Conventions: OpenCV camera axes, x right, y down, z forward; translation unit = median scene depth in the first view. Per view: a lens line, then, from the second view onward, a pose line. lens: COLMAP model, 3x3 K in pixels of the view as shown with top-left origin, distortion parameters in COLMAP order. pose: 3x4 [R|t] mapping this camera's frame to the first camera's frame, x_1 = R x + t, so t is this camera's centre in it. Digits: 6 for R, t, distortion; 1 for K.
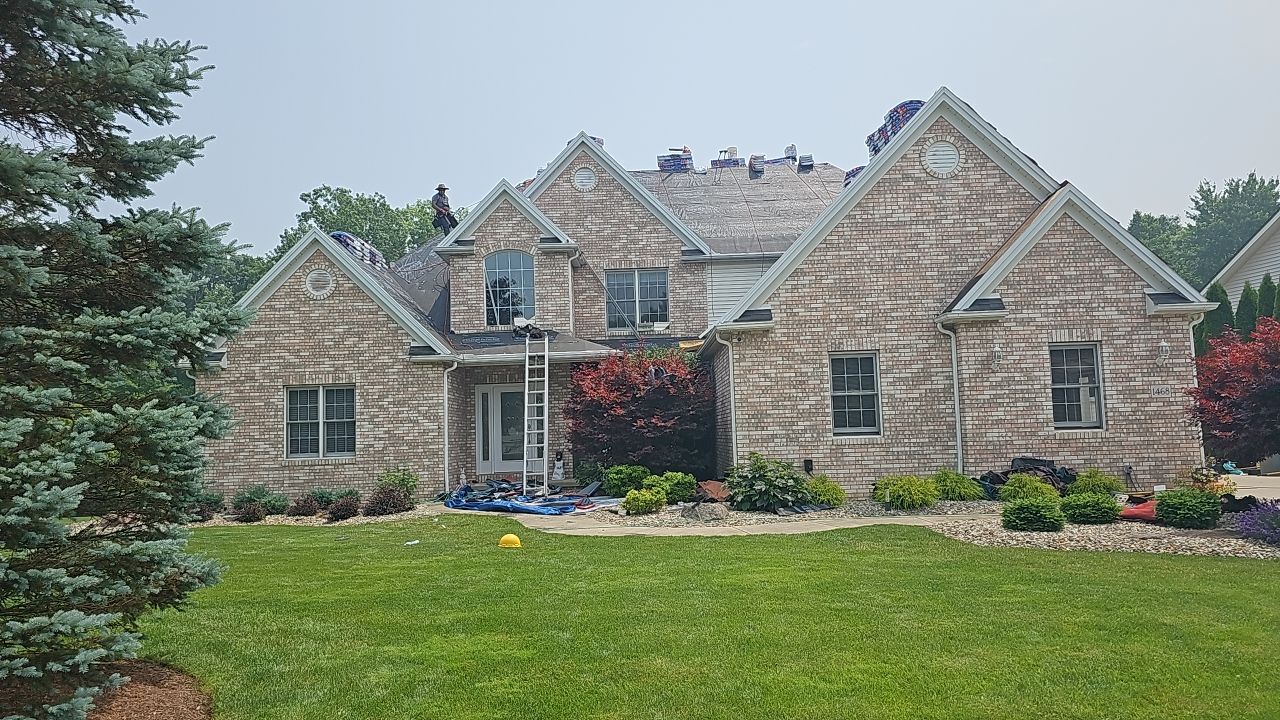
lens RADIAL K [[859.1, 0, 642.5], [0, 859.1, 368.8], [0, 0, 1]] dist [0.071419, -0.078992]
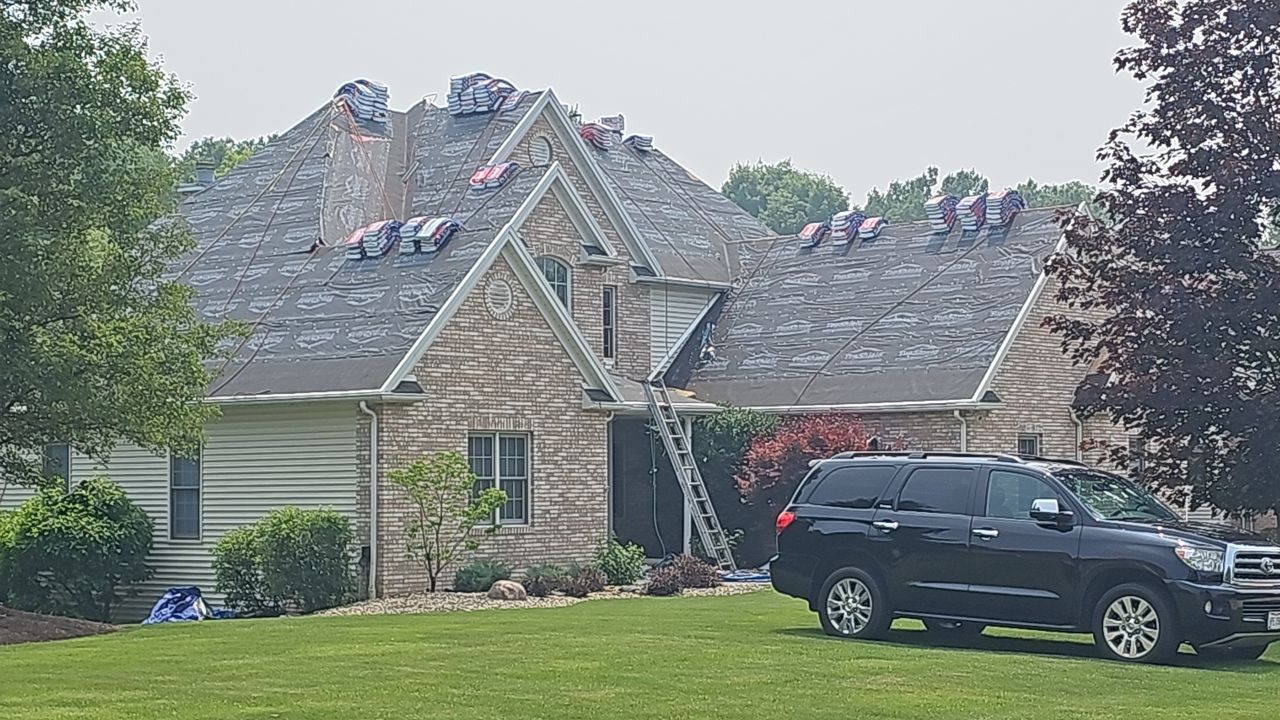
lens RADIAL K [[2324.0, 0, 631.7], [0, 2324.0, 443.6], [0, 0, 1]] dist [0.284502, -1.340392]
pose [[0.645825, 0.042276, 0.762315, -1.886278], [-0.073558, 0.997266, 0.007012, 0.006507], [-0.759934, -0.060602, 0.647169, -0.431243]]
